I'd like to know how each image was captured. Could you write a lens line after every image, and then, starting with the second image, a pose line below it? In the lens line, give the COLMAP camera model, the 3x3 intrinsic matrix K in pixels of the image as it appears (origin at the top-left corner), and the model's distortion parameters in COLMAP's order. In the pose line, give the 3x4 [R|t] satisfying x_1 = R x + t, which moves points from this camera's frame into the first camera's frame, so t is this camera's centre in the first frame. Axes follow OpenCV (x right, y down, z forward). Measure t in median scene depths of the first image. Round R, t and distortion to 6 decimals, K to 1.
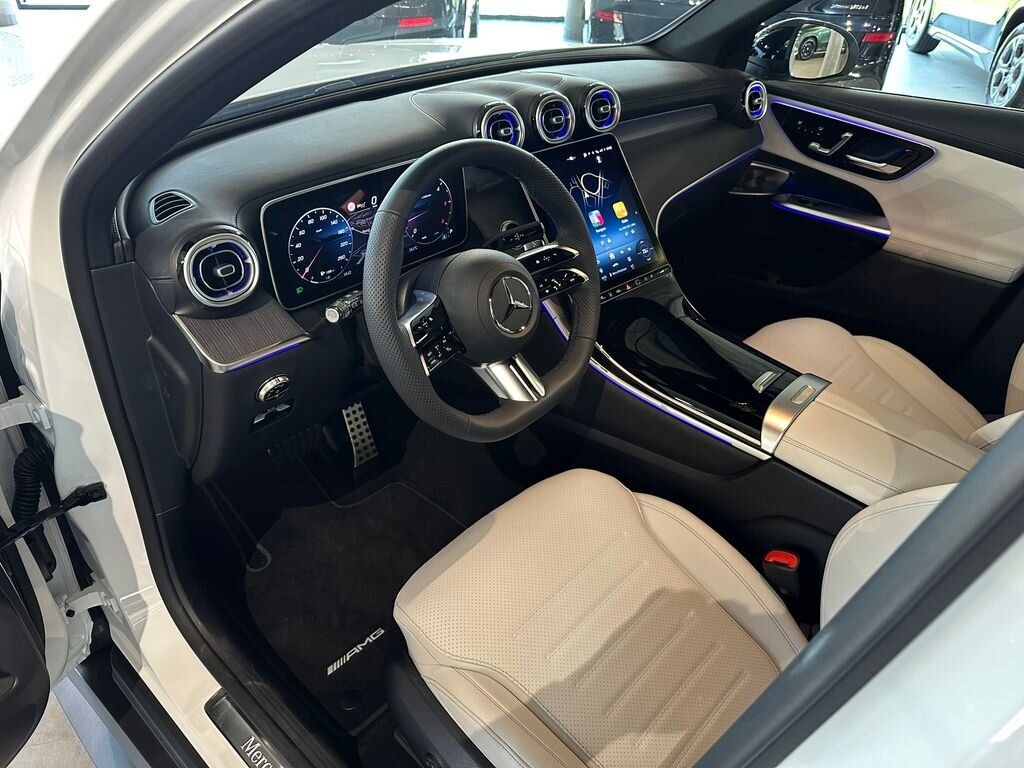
lens RADIAL K [[717.2, 0, 515.5], [0, 717.2, 392.2], [0, 0, 1]] dist [-0.002309, -0.036086]
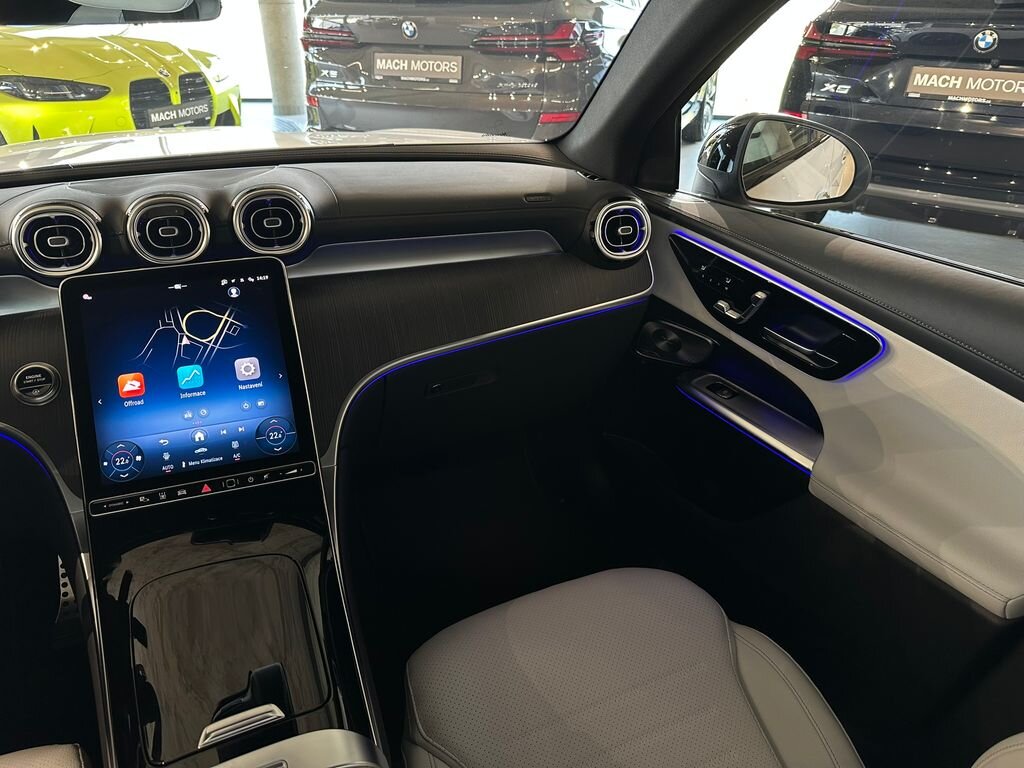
lens RADIAL K [[717.2, 0, 521.9], [0, 717.2, 401.4], [0, 0, 1]] dist [-0.002309, -0.036086]
pose [[0.928137, 0.168502, -0.331918, 0.503699], [-0.203813, 0.976182, -0.074349, -0.188374], [0.311484, 0.136656, 0.940374, 0.379675]]
